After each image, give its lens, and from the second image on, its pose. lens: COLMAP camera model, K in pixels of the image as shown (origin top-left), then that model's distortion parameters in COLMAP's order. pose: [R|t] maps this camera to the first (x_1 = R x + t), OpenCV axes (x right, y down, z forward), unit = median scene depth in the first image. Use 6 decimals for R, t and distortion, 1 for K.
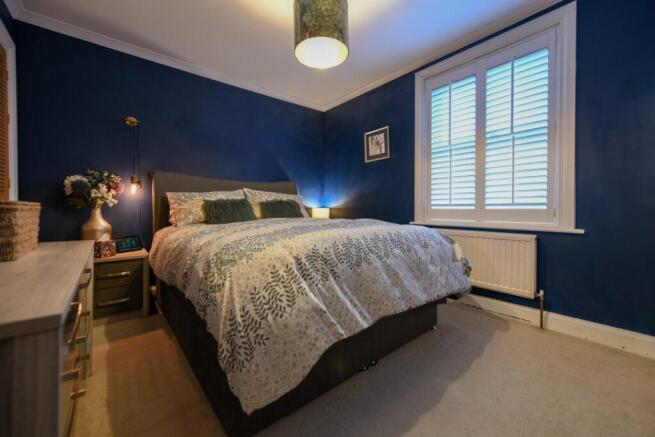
lens RADIAL K [[256.3, 0, 328.1], [0, 256.3, 213.7], [0, 0, 1]] dist [0.009683, -0.002015]
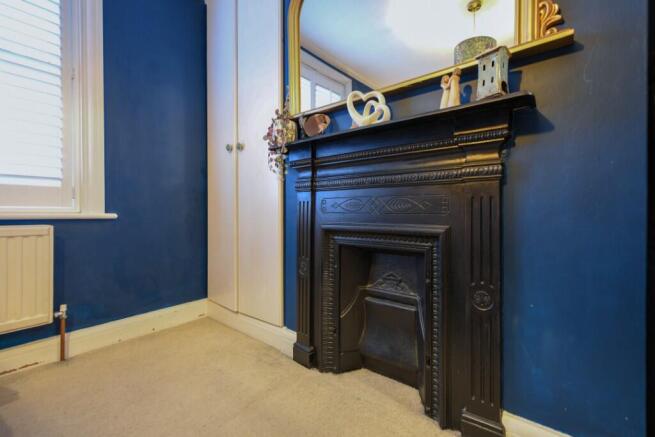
lens RADIAL K [[256.3, 0, 328.3], [0, 256.3, 215.6], [0, 0, 1]] dist [0.009683, -0.002015]
pose [[-0.237812, -0.000984, 0.971311, 0.000734], [0.010803, 0.999935, 0.003657, 0.066123], [-0.971251, 0.011363, -0.237786, 0.478930]]
